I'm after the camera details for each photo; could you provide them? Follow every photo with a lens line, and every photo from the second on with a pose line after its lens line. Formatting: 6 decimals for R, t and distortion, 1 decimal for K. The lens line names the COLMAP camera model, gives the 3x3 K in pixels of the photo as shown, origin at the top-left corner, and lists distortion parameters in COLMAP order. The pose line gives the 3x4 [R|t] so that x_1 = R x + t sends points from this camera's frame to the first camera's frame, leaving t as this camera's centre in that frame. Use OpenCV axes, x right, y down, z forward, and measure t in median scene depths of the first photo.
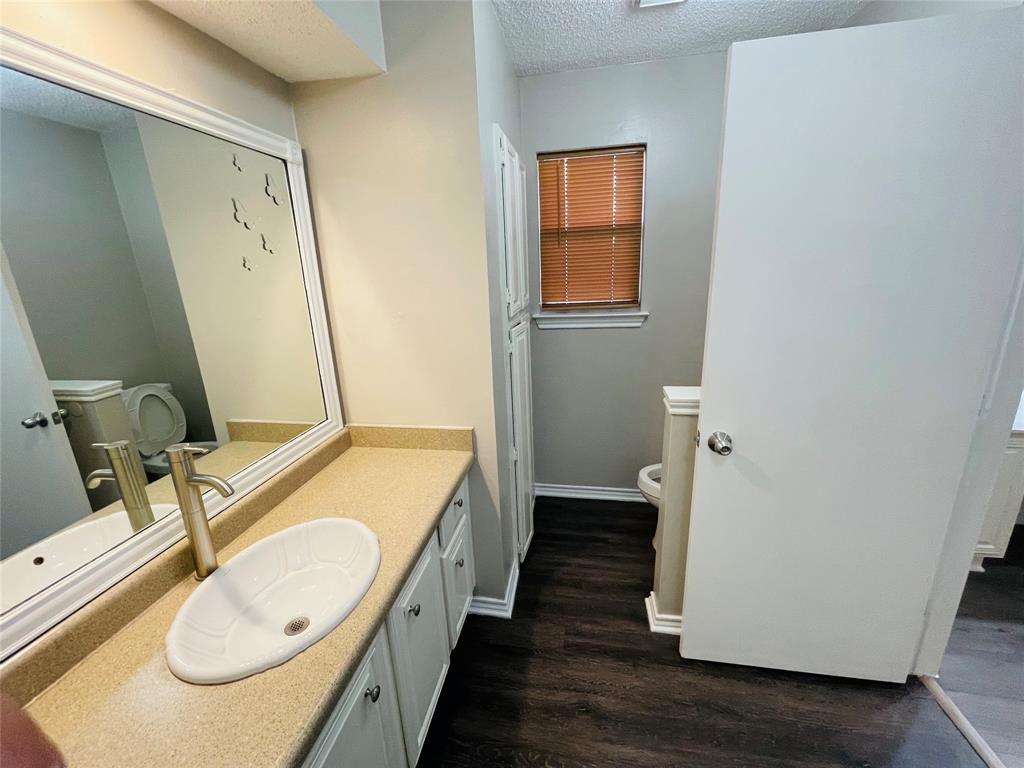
lens RADIAL K [[416.6, 0, 508.3], [0, 416.6, 382.2], [0, 0, 1]] dist [0.000287, 0.000088]
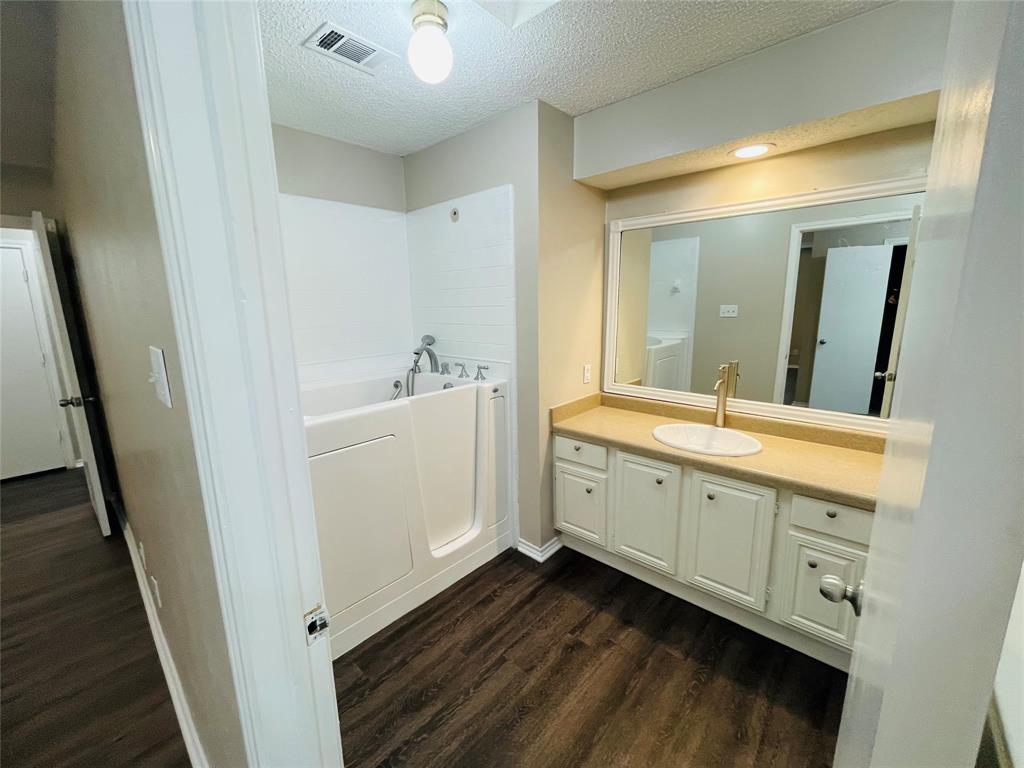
lens RADIAL K [[416.6, 0, 506.0], [0, 416.6, 378.4], [0, 0, 1]] dist [0.000287, 0.000088]
pose [[-0.536083, 0.210711, -0.817445, 1.109521], [-0.195349, 0.911097, 0.362962, -0.241597], [0.821251, 0.354265, -0.447262, 0.684966]]
